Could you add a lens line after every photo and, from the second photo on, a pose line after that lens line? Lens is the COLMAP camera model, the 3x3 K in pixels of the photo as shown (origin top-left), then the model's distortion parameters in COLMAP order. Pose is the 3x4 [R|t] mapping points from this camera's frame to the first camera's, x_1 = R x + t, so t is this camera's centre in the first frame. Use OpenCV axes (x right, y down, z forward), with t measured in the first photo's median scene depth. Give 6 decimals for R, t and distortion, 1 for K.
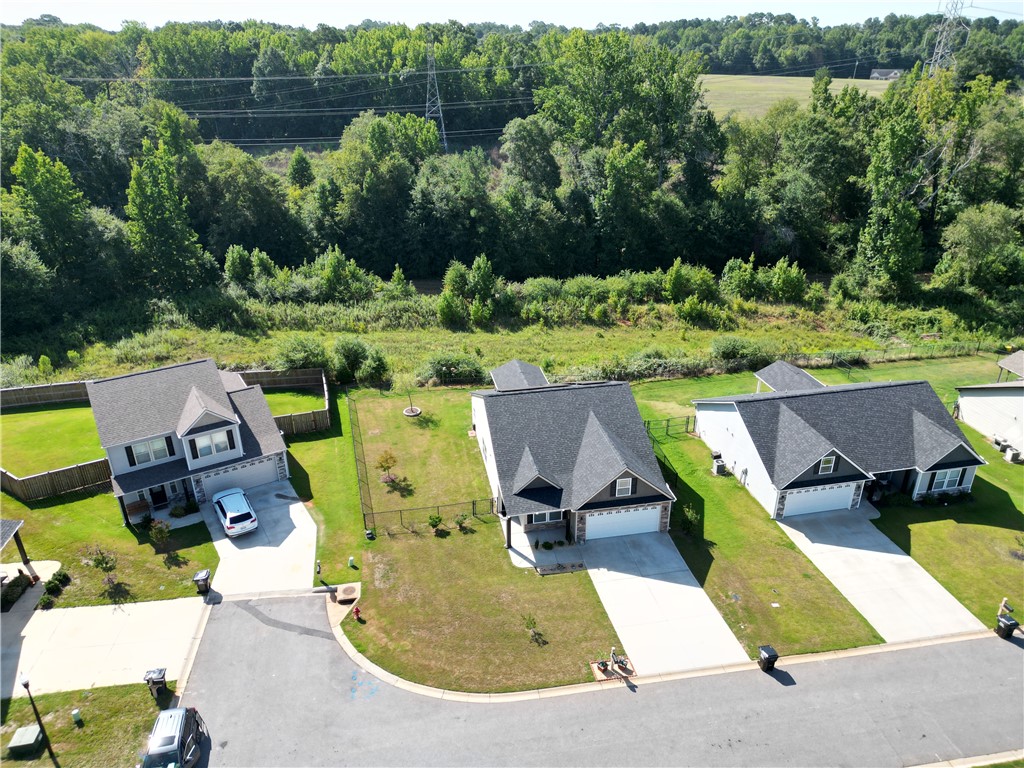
lens RADIAL K [[710.9, 0, 512.0], [0, 710.9, 384.0], [0, 0, 1]] dist [0.081916, -0.072506]
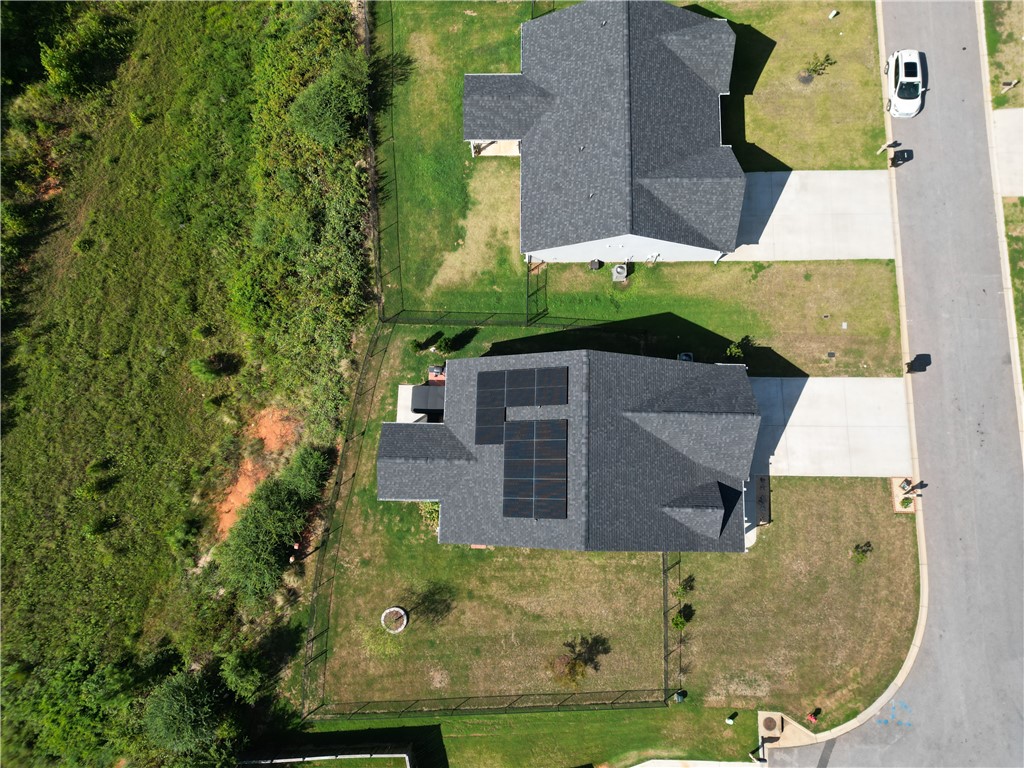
lens RADIAL K [[710.9, 0, 512.0], [0, 710.9, 384.0], [0, 0, 1]] dist [0.081916, -0.072506]
pose [[0.213172, -0.963523, 0.161807, -0.012984], [0.445214, 0.243218, 0.861760, -0.861537], [-0.869679, -0.111665, 0.480821, 0.896942]]
